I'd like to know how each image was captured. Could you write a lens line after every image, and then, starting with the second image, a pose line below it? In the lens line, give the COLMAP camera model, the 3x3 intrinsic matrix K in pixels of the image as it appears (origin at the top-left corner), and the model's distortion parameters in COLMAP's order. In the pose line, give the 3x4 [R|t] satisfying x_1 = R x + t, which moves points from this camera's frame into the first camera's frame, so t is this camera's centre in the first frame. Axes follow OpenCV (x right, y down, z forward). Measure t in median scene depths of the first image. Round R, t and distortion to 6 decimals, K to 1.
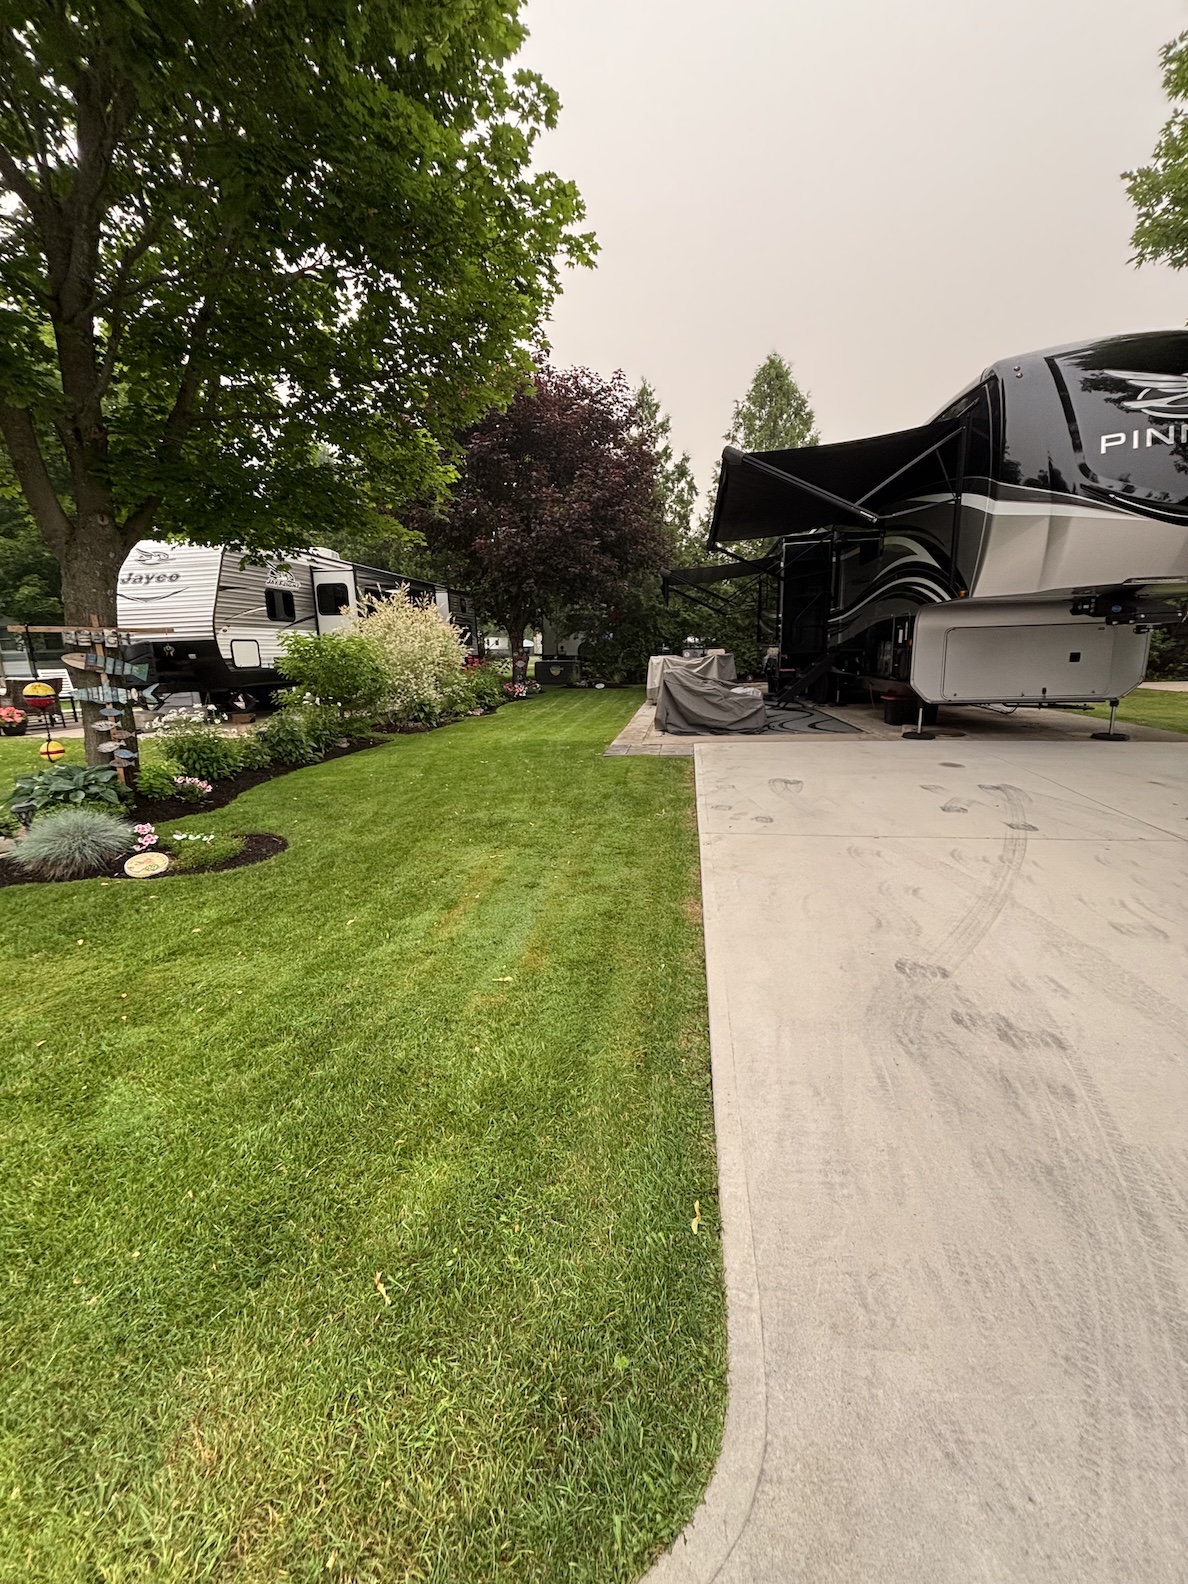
lens RADIAL K [[634.2, 0, 594.0], [0, 634.2, 792.0], [0, 0, 1]] dist [-0.000340, -0.000261]
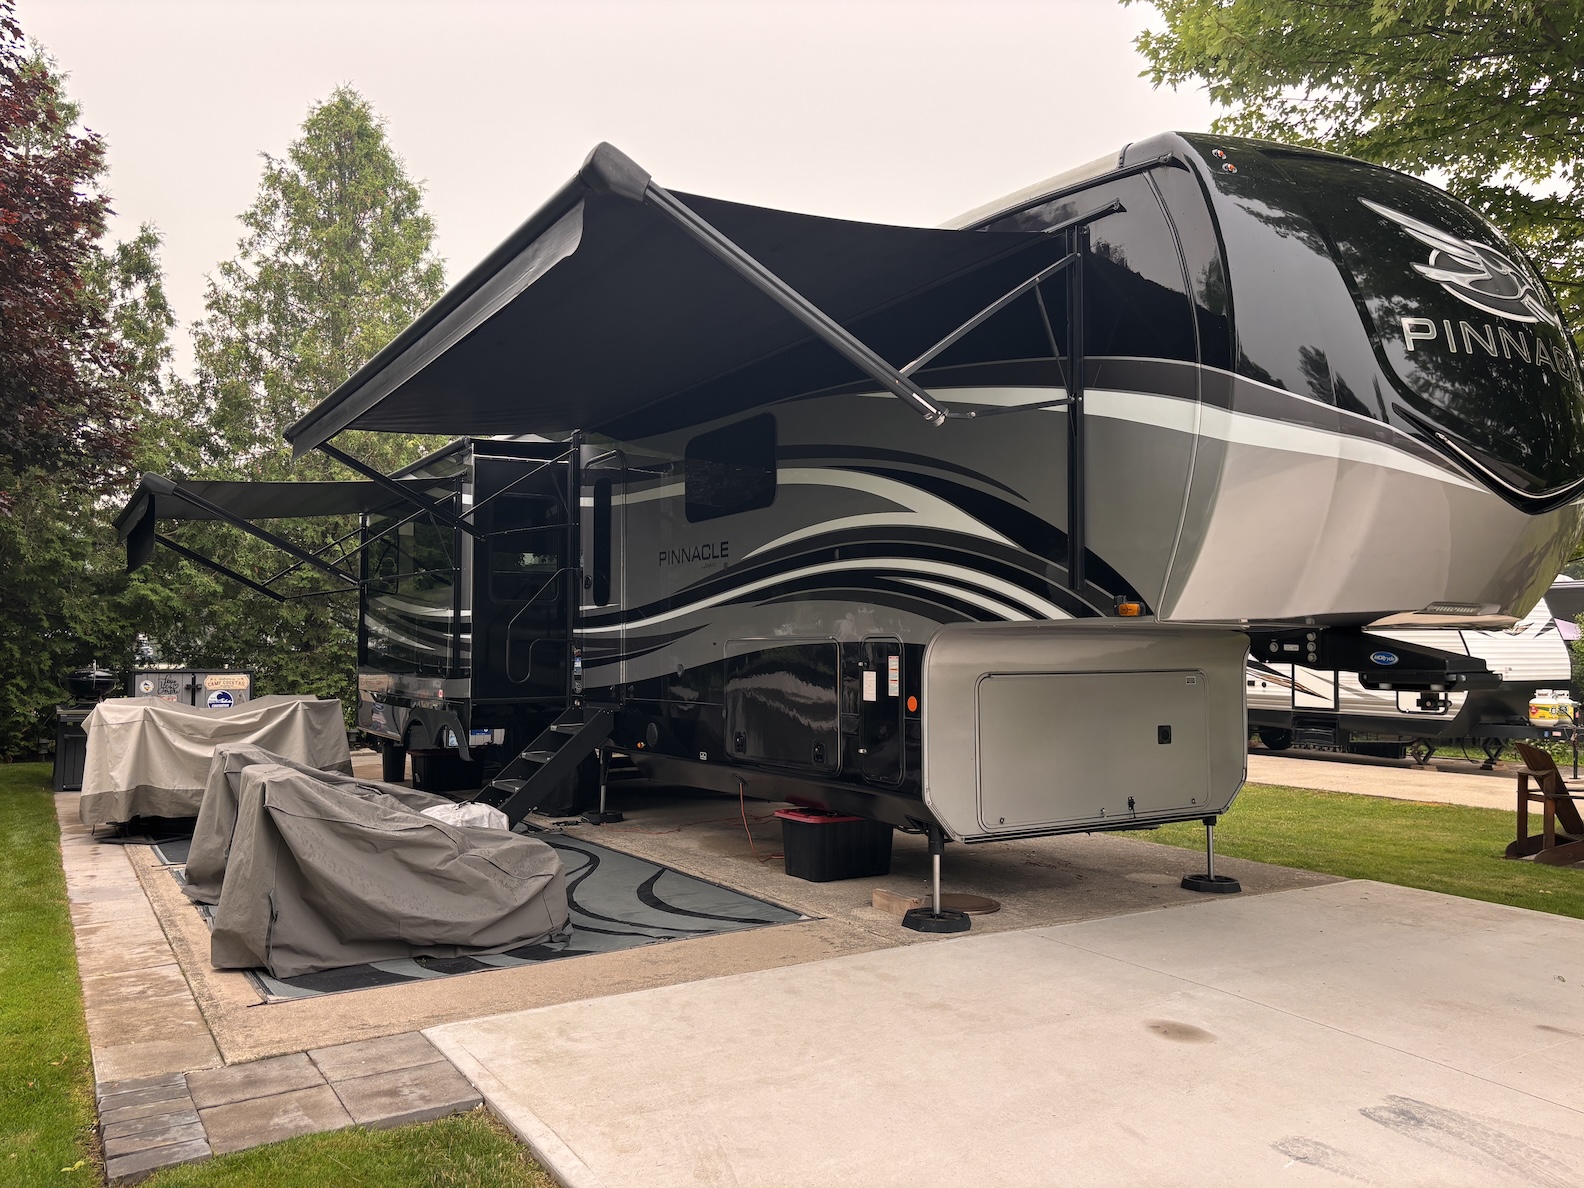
lens RADIAL K [[1217.1, 0, 792.0], [0, 1217.1, 594.0], [0, 0, 1]] dist [0.086176, -0.091360]
pose [[0.769499, 0.059097, 0.635907, -0.081937], [0.116267, 0.966107, -0.230476, -0.106117], [-0.627975, 0.251286, 0.736548, 0.356741]]
